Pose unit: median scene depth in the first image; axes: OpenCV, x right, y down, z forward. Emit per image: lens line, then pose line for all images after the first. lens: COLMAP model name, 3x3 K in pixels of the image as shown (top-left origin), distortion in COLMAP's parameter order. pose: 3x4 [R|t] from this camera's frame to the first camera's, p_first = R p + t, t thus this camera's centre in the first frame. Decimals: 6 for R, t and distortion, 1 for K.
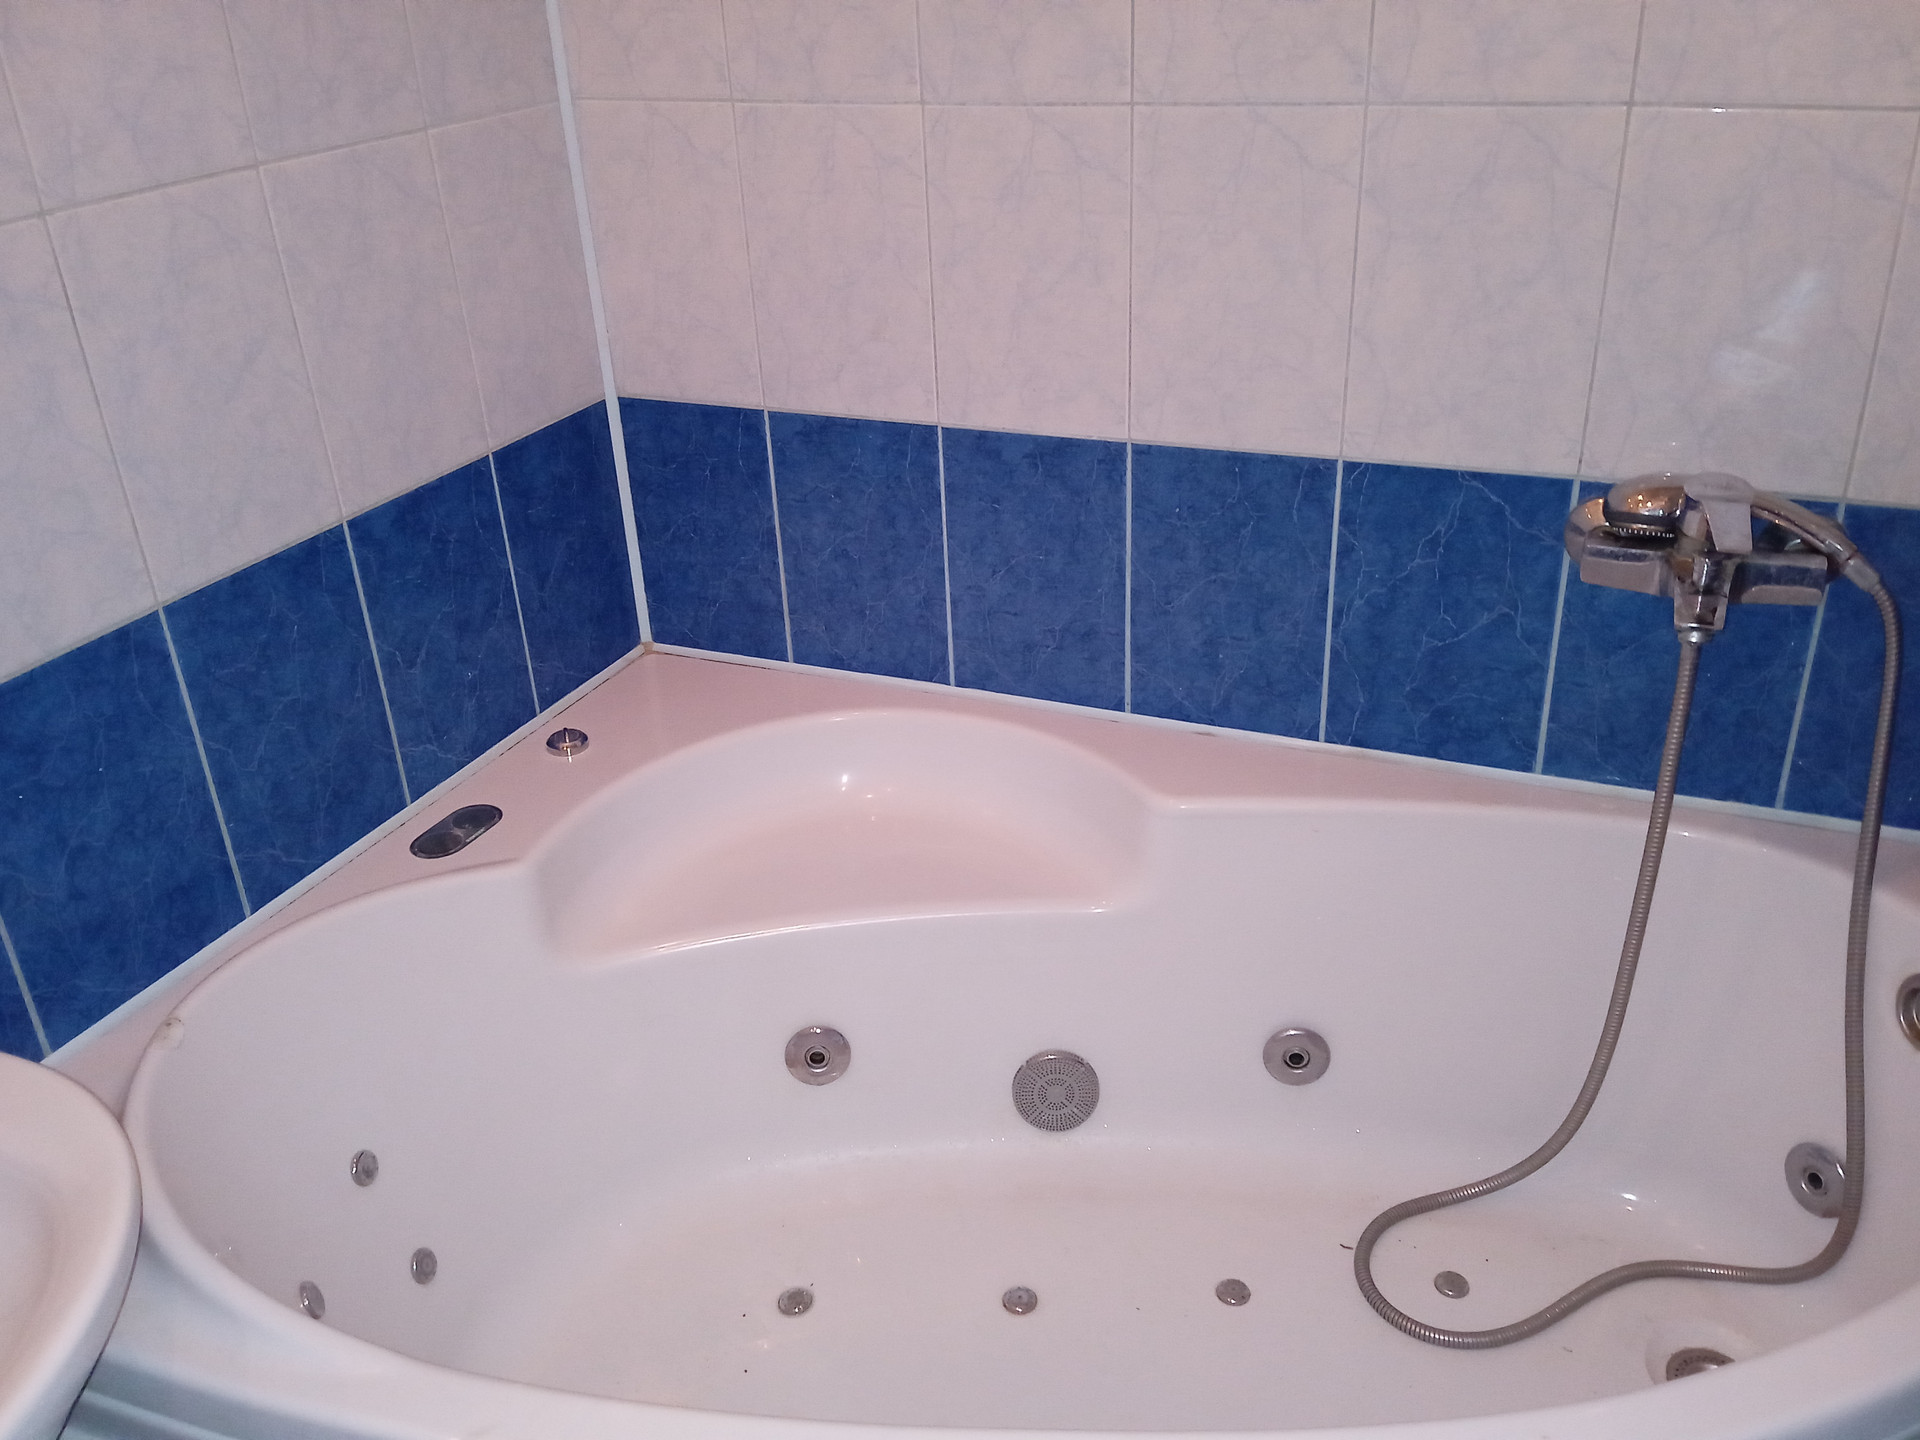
lens RADIAL K [[1615.0, 0, 968.6], [0, 1615.0, 719.5], [0, 0, 1]] dist [0.108074, -0.147918]
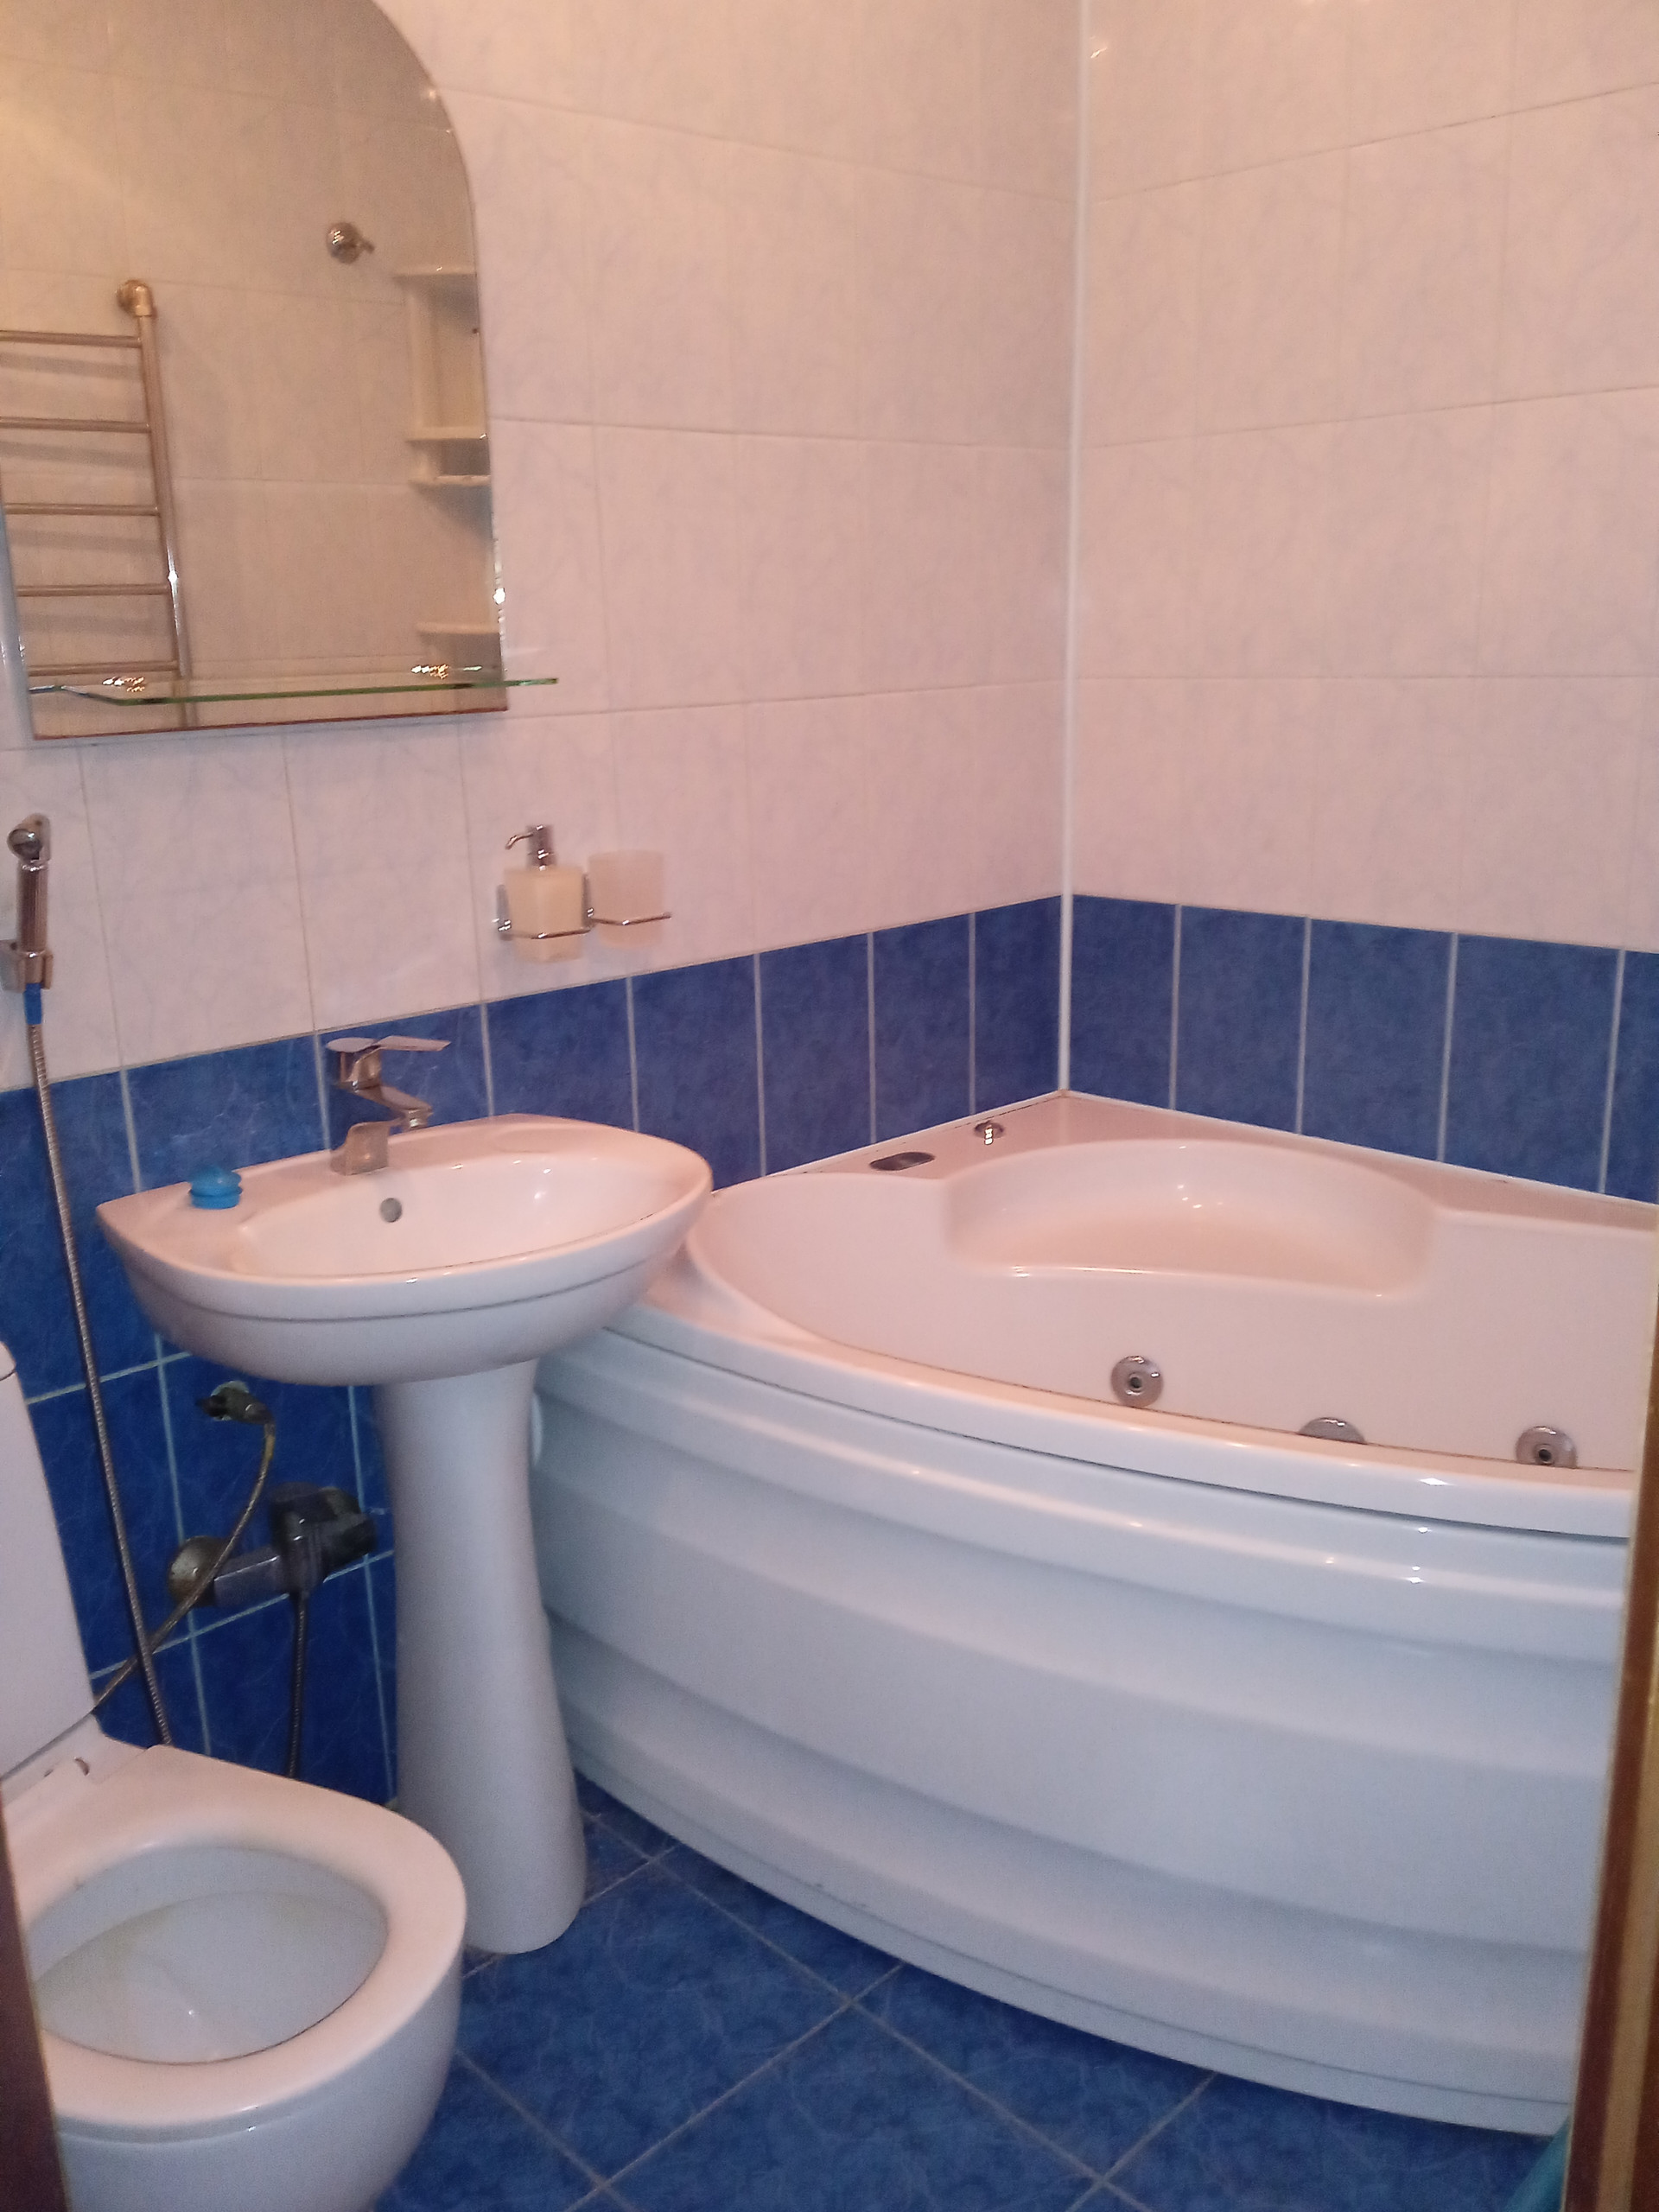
lens RADIAL K [[1860.6, 0, 827.8], [0, 1860.6, 1112.6], [0, 0, 1]] dist [0.108074, -0.147918]
pose [[0.927456, 0.114102, -0.356097, 0.175001], [-0.183178, 0.968853, -0.166645, 0.285339], [0.325991, 0.219785, 0.919469, -0.455809]]
